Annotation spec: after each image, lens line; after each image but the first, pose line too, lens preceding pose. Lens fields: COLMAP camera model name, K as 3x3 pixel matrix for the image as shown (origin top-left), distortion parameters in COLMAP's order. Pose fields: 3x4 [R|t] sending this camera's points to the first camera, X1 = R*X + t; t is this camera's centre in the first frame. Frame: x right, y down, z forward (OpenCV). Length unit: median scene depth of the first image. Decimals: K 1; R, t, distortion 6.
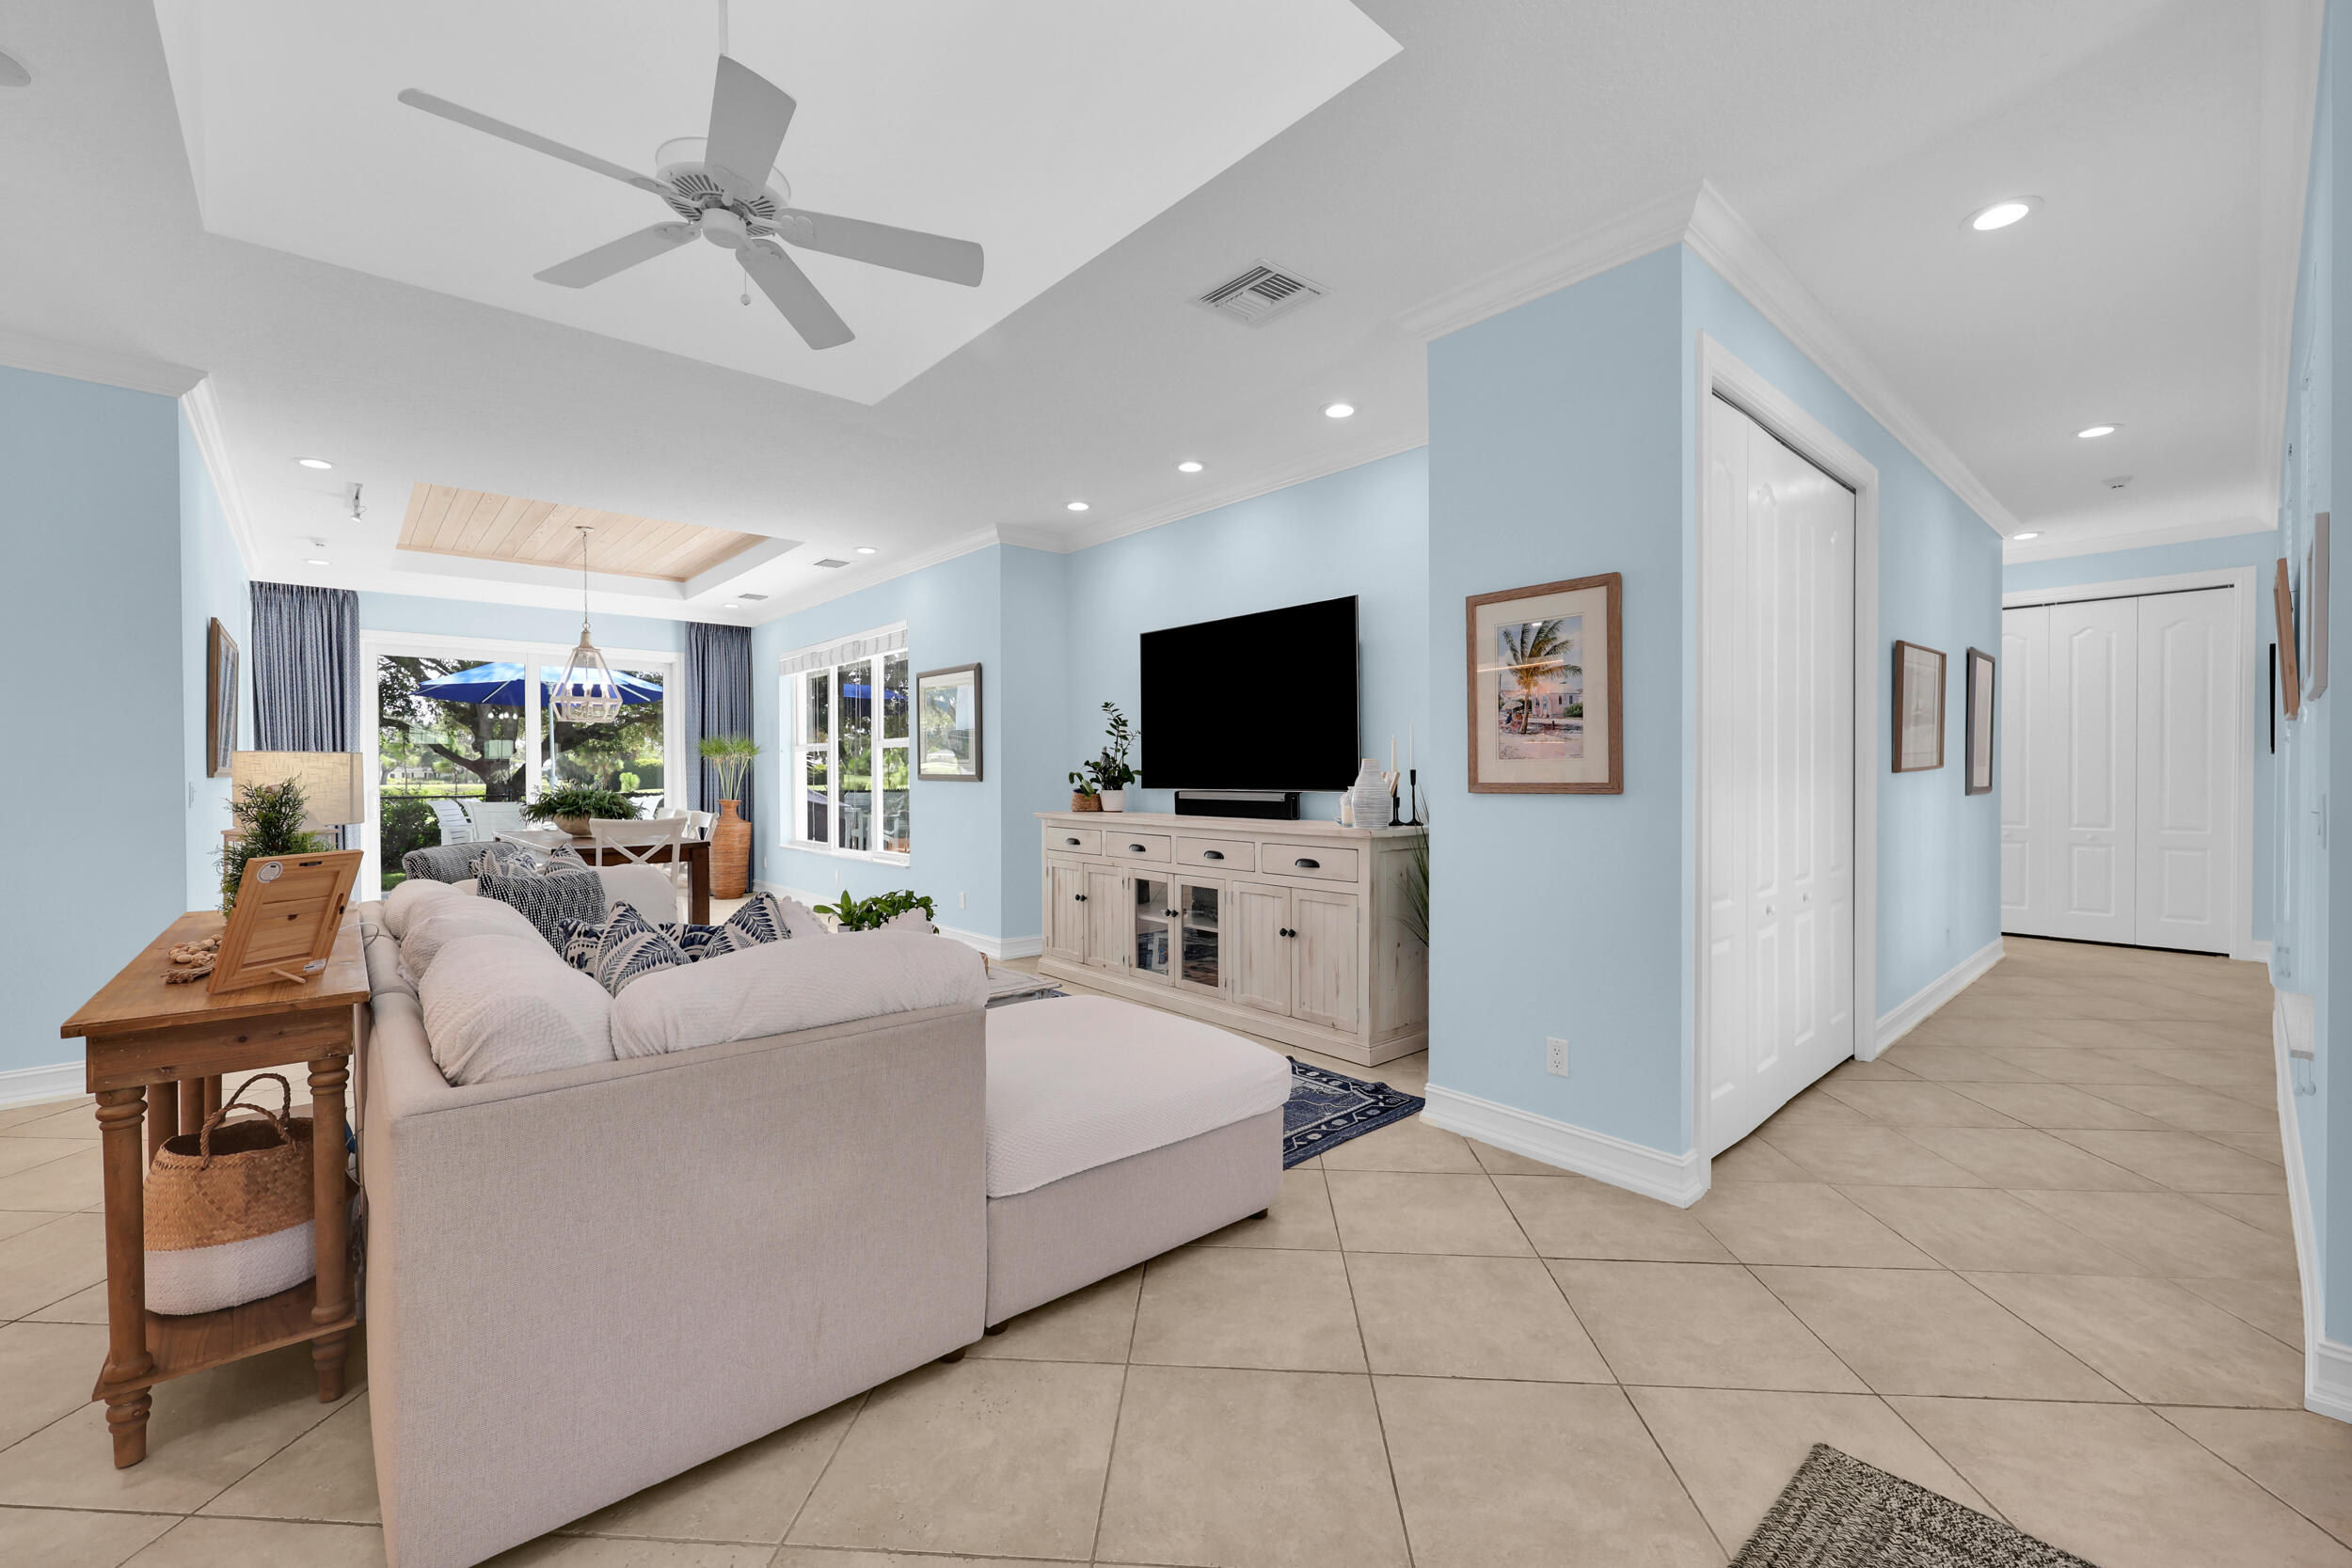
lens RADIAL K [[961.5, 0, 1157.4], [0, 961.5, 776.3], [0, 0, 1]] dist [0.004203, -0.000040]
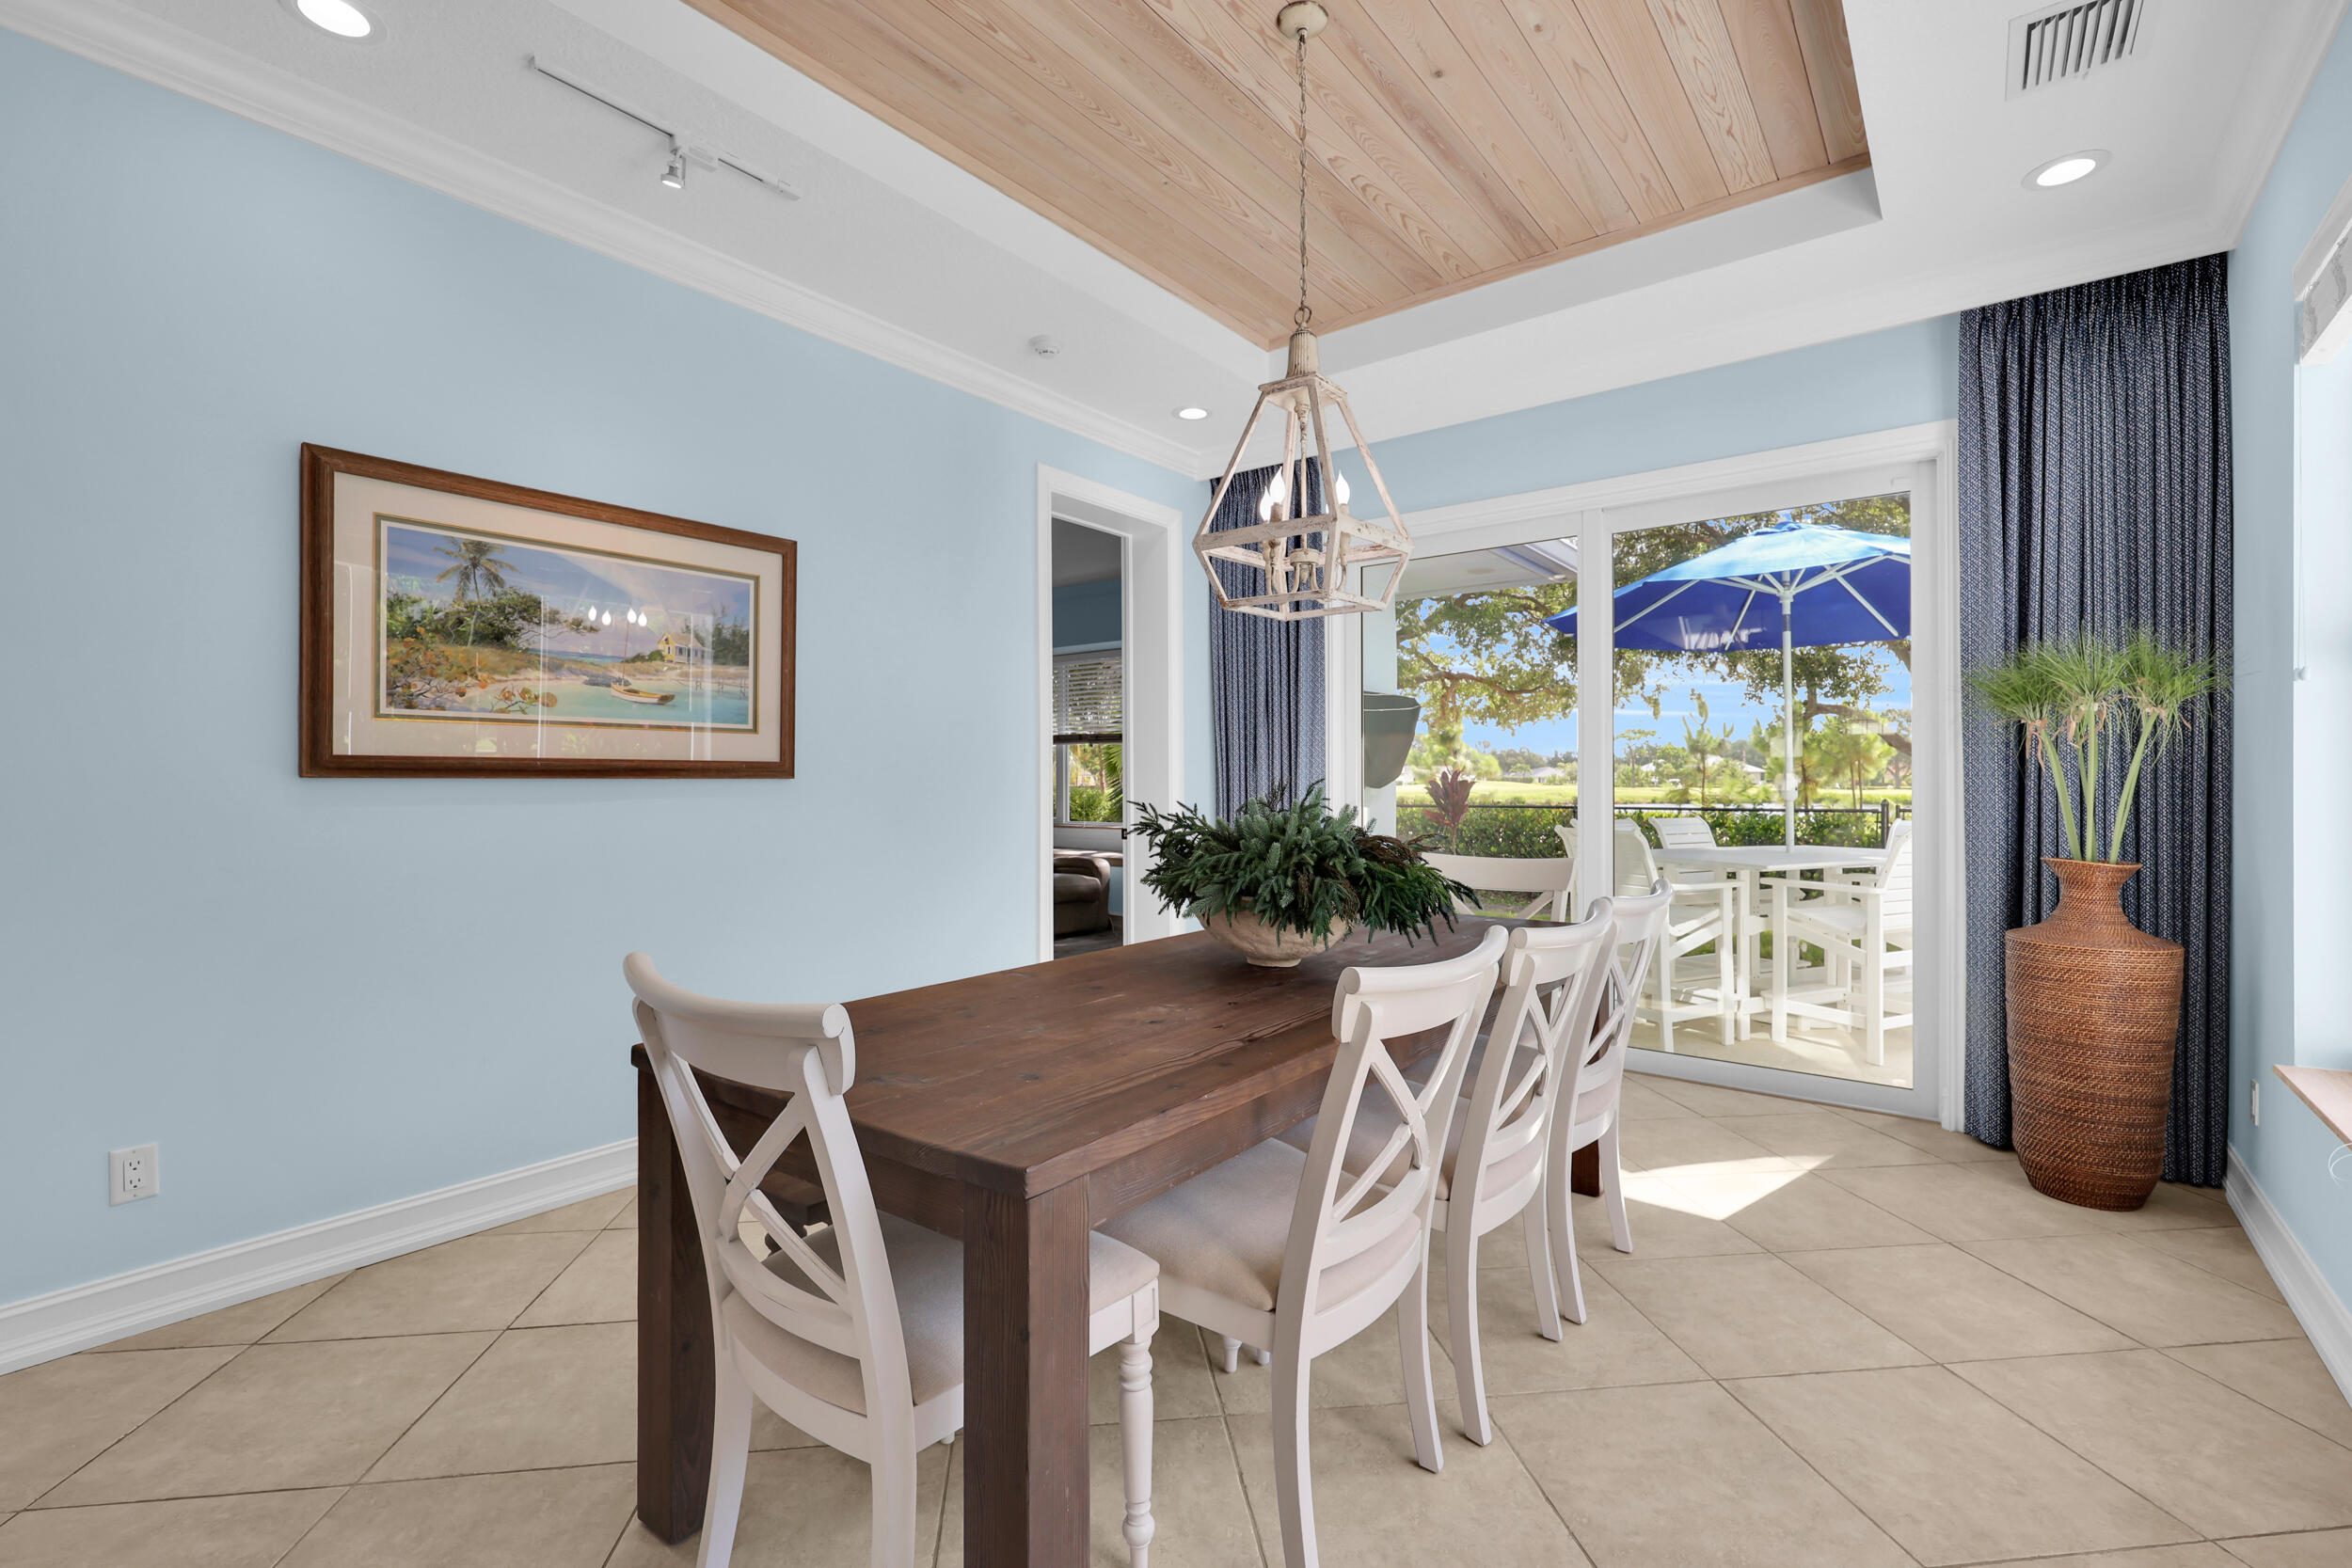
lens RADIAL K [[1008.2, 0, 1156.2], [0, 1008.2, 778.4], [0, 0, 1]] dist [-0.001265, 0.000122]
pose [[0.165329, 0.001754, -0.986237, -0.588257], [-0.006046, 0.999981, 0.000765, 0.000048], [0.986220, 0.005836, 0.165336, 2.028924]]
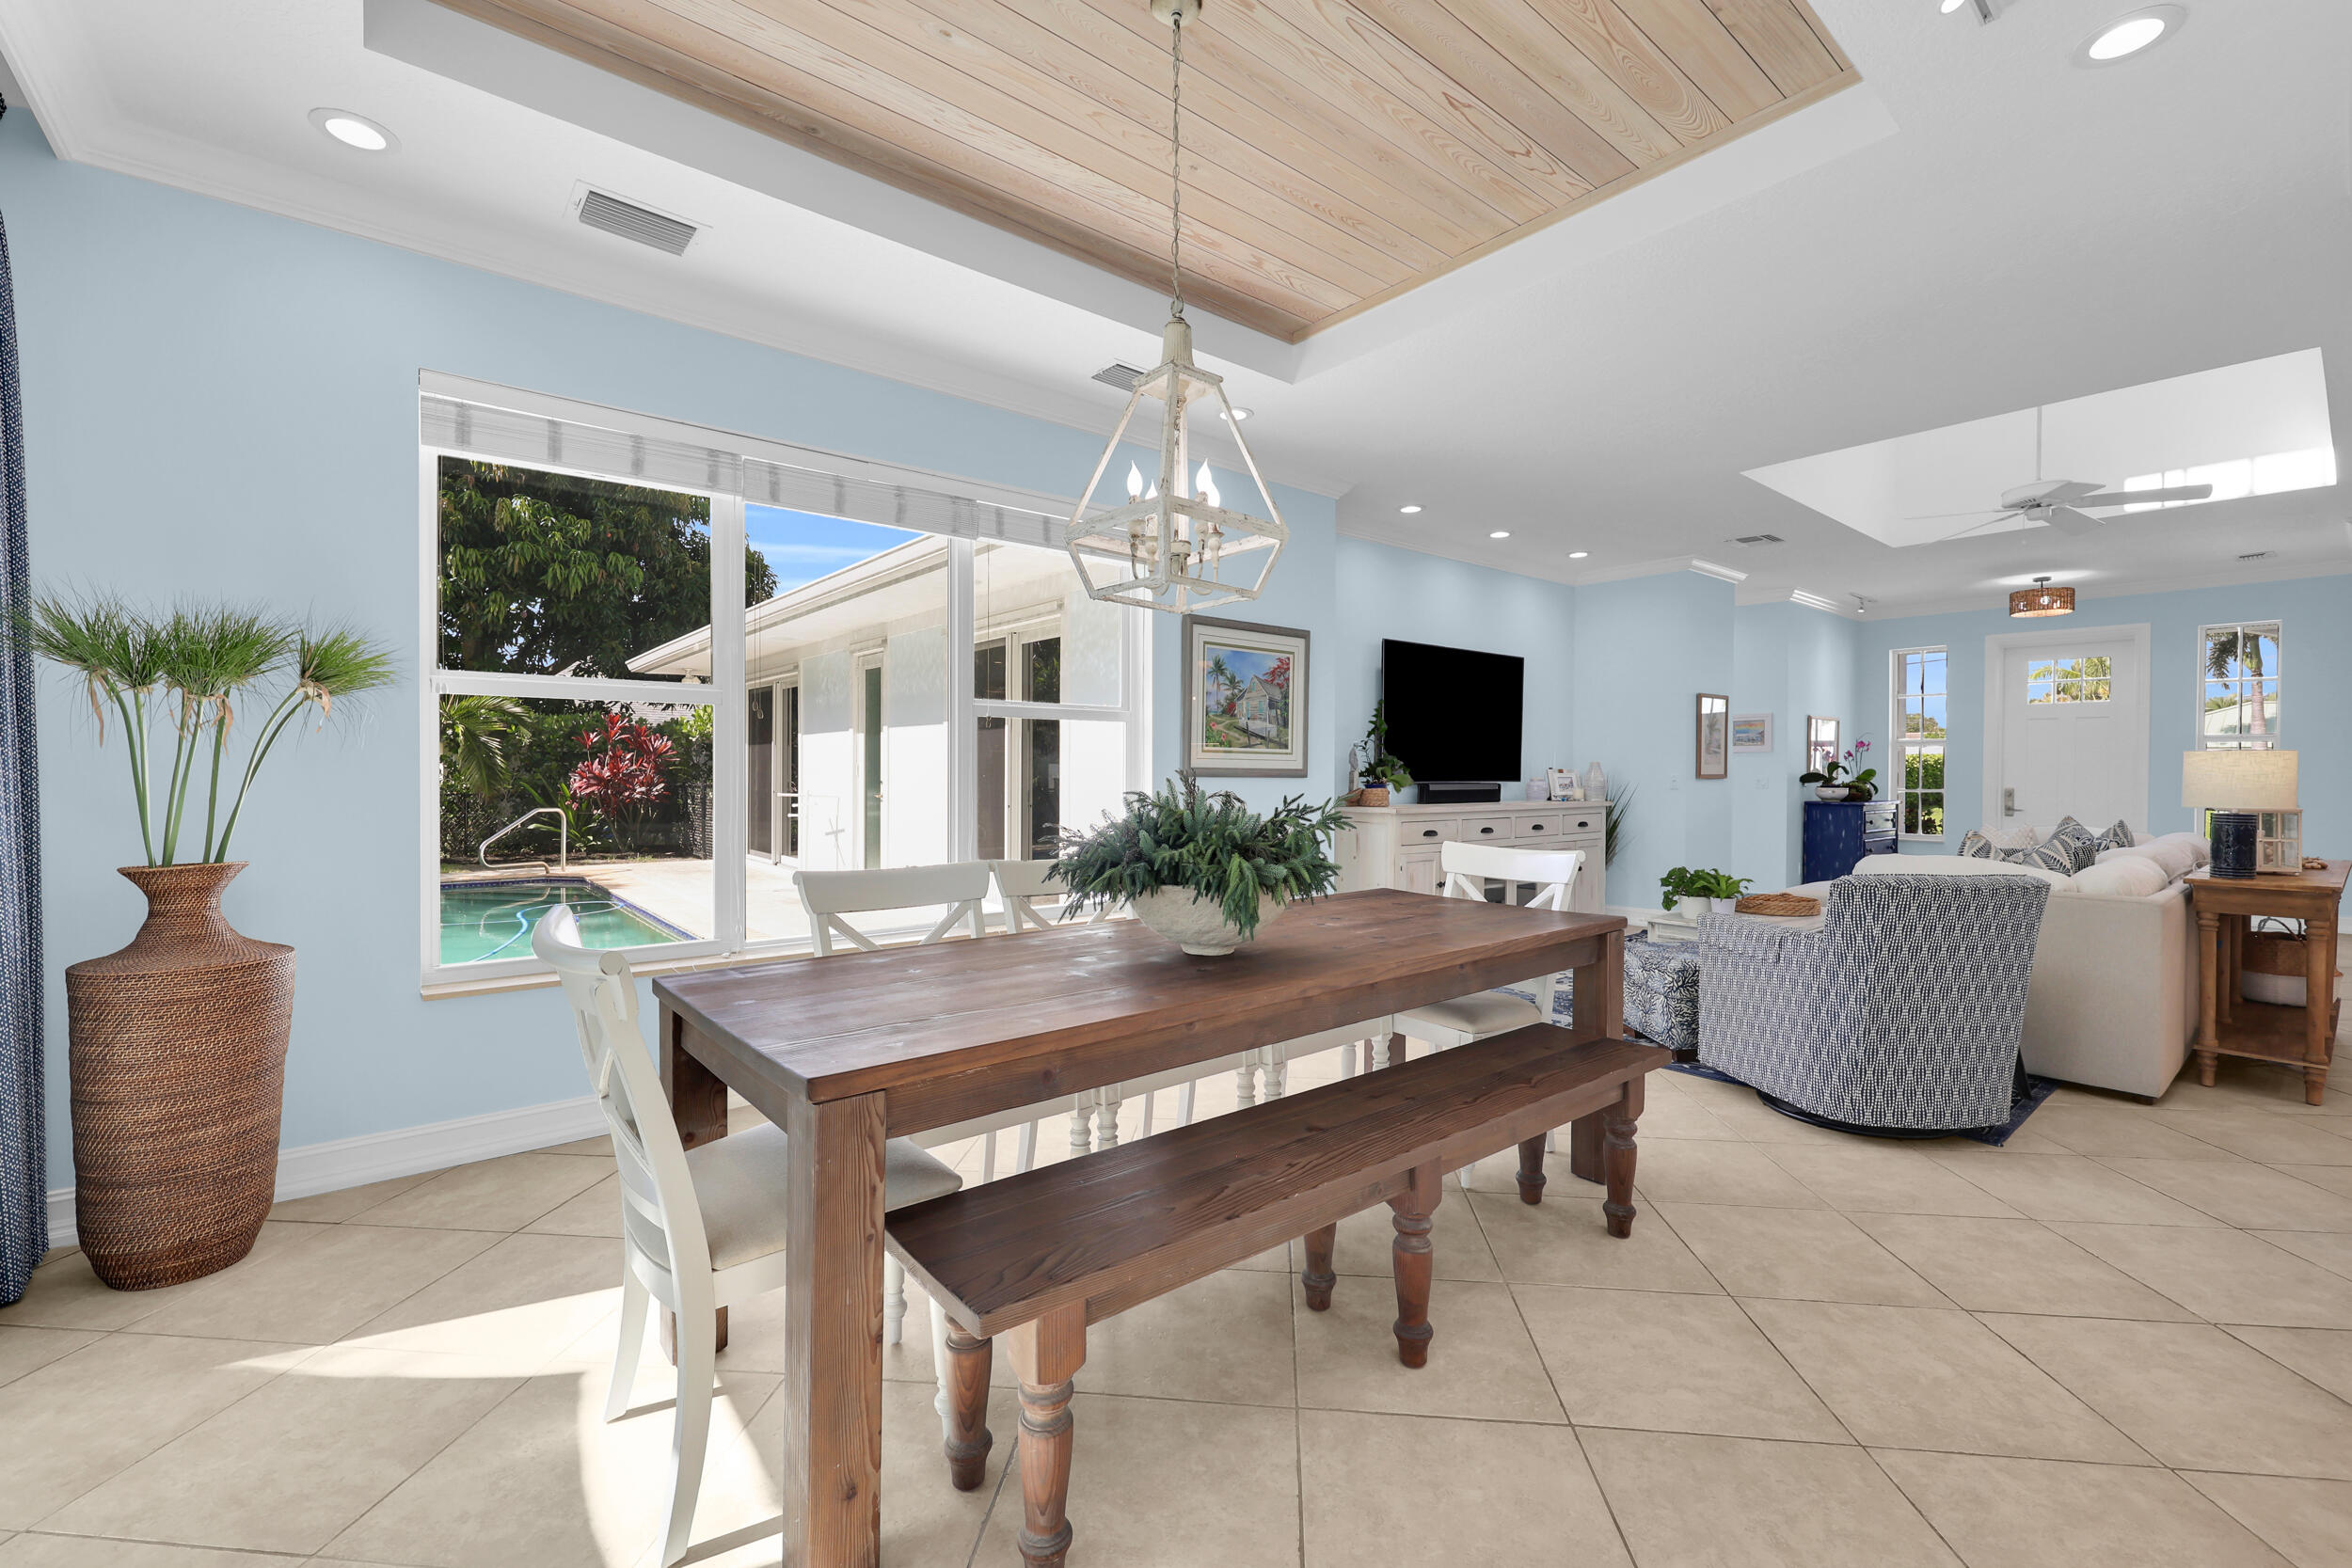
lens RADIAL K [[982.3, 0, 1199.3], [0, 982.3, 778.3], [0, 0, 1]] dist [0.003708, 0.000712]
pose [[0.013899, -0.004727, 0.999892, -2.100218], [0.001593, 0.999988, 0.004706, 0.003535], [-0.999902, 0.001527, 0.013906, 2.240472]]
